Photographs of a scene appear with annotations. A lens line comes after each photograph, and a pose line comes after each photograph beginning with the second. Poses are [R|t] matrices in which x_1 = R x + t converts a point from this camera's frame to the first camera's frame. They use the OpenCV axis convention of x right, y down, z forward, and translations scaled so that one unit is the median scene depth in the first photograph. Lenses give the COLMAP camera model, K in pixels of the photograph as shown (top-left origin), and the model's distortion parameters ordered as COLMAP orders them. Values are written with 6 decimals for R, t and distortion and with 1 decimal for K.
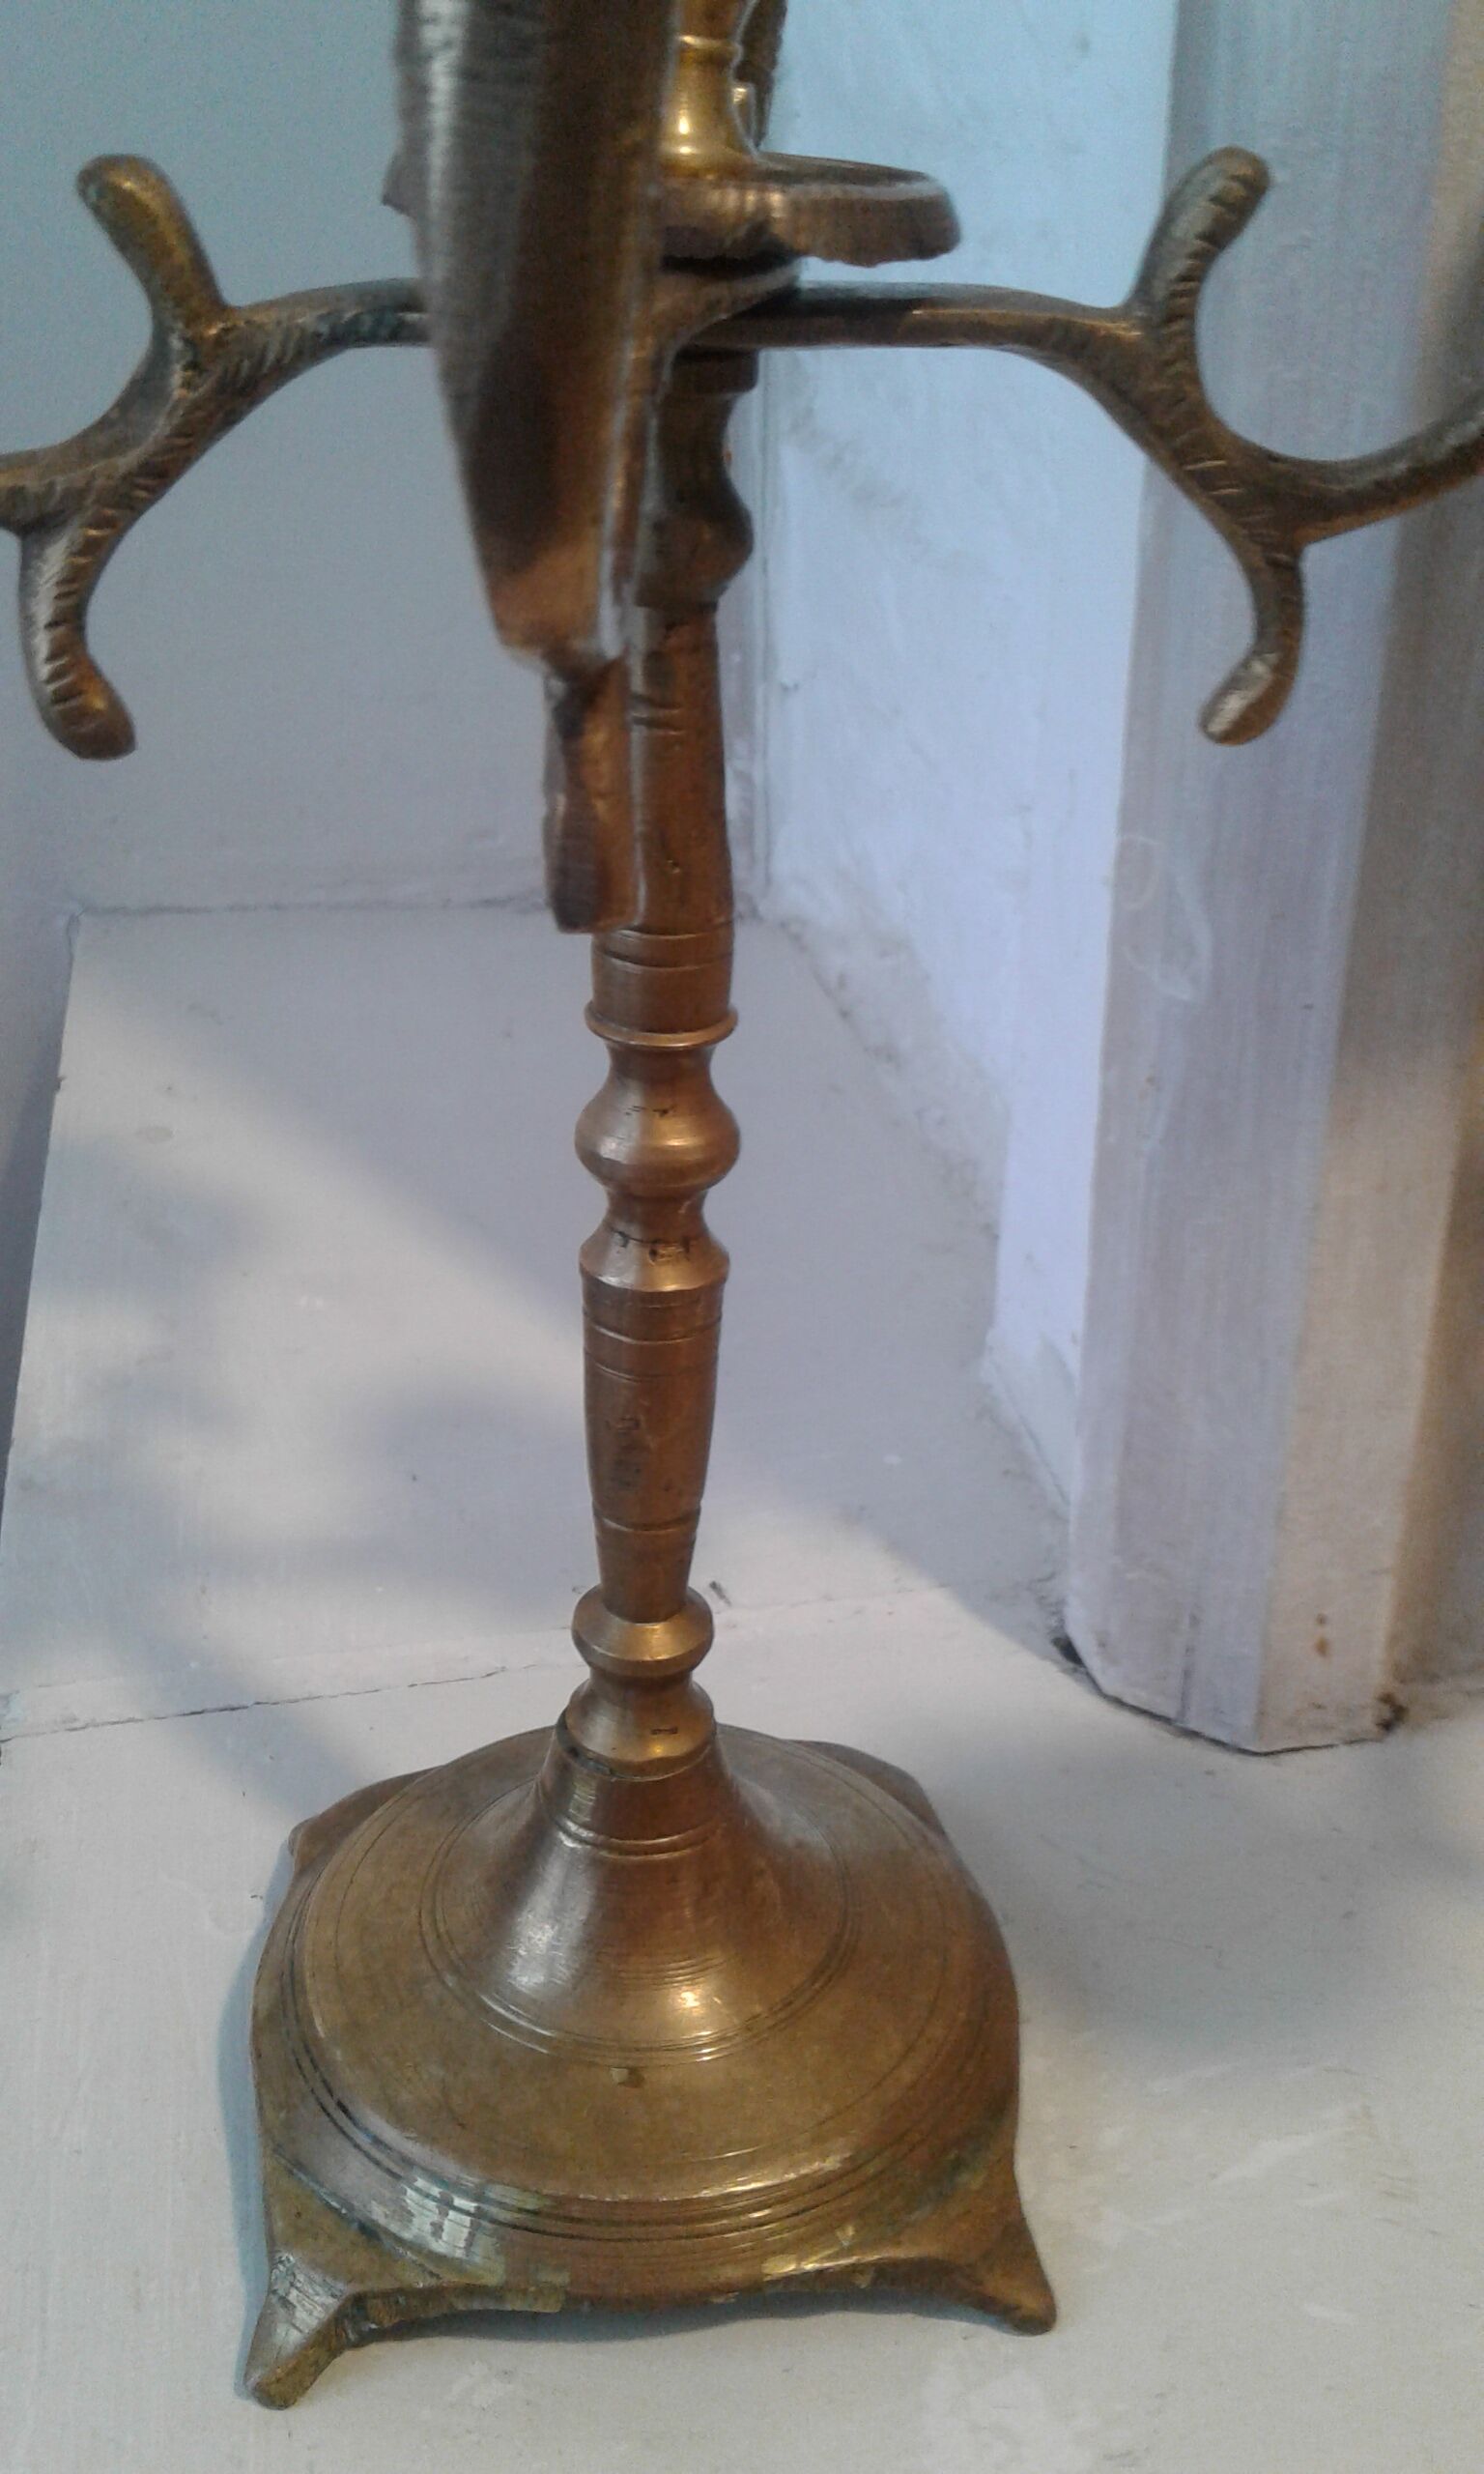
lens RADIAL K [[2325.7, 0, 636.9], [0, 2325.7, 1242.3], [0, 0, 1]] dist [0.025710, 0.000000]
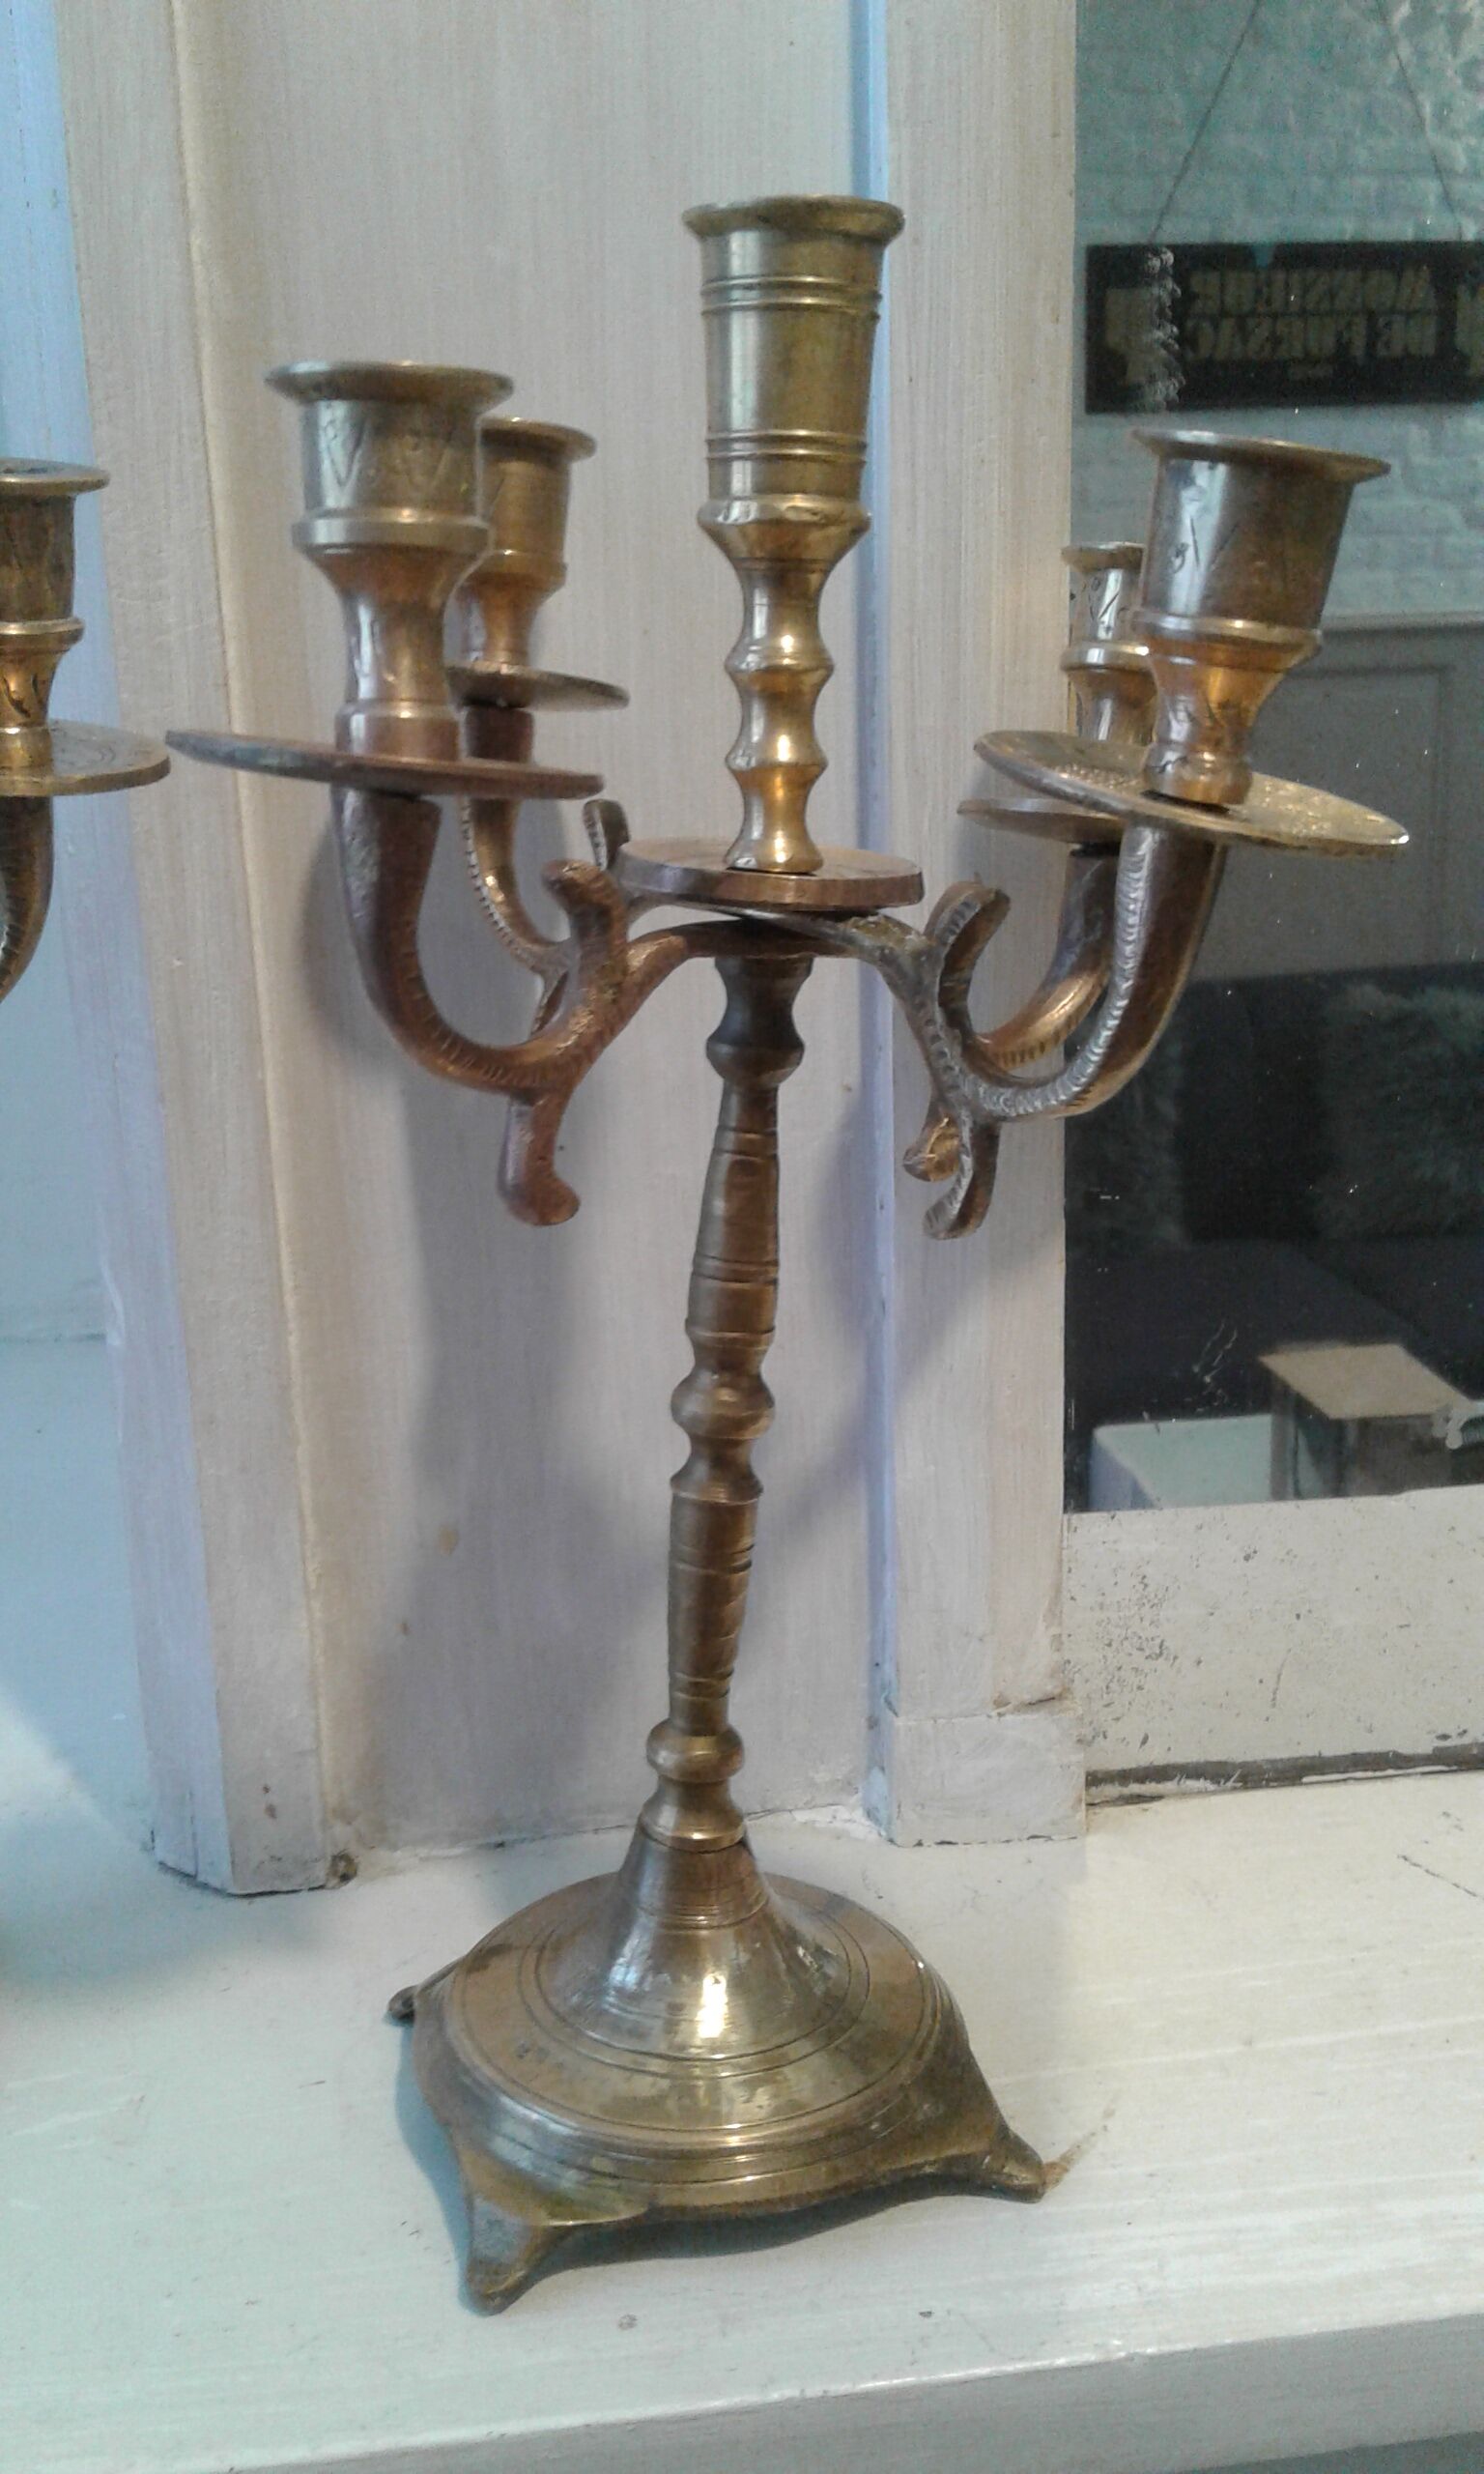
lens RADIAL K [[2325.7, 0, 746.7], [0, 2325.7, 1249.1], [0, 0, 1]] dist [0.025710, 0.000000]
pose [[0.999918, -0.008225, -0.009840, 0.705039], [0.006001, 0.978150, -0.207812, 0.160485], [0.011334, 0.207736, 0.978119, -0.522996]]
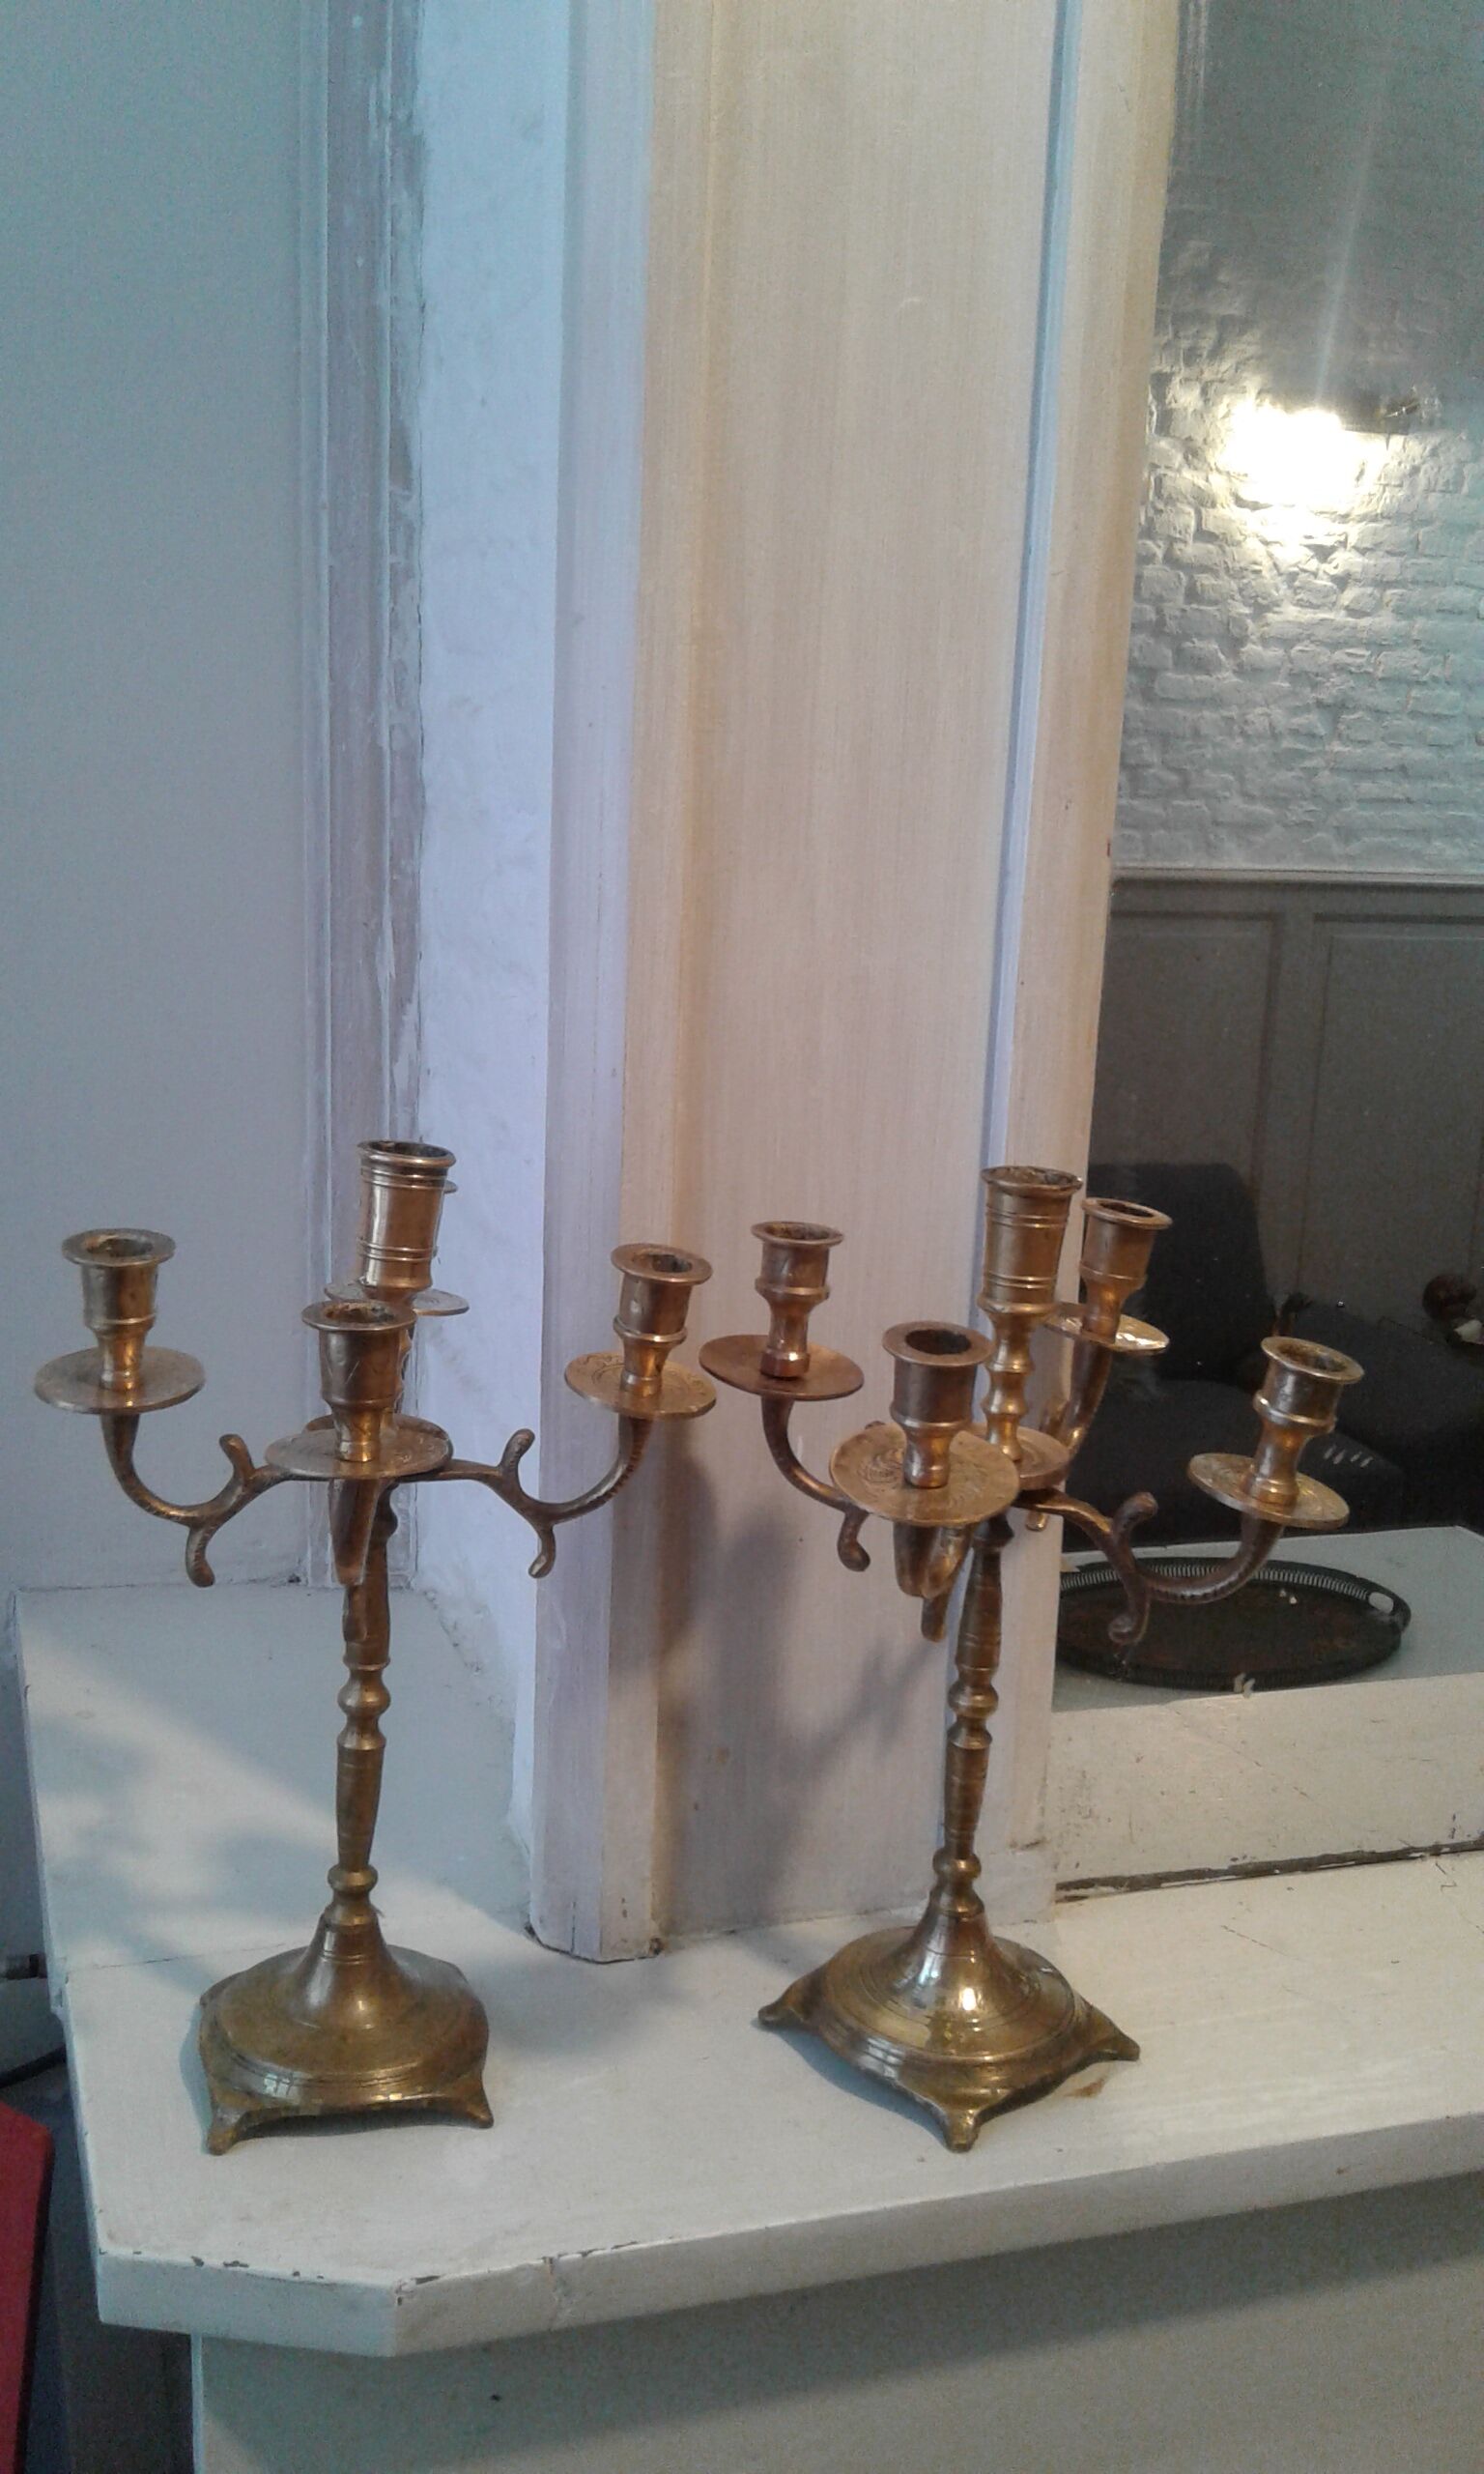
lens RADIAL K [[2325.7, 0, 727.7], [0, 2325.7, 1197.0], [0, 0, 1]] dist [0.025710, 0.000000]
pose [[0.984212, 0.028904, 0.174618, -0.063071], [0.020206, 0.961778, -0.273085, 0.142261], [-0.175837, 0.272302, 0.946009, -1.855271]]
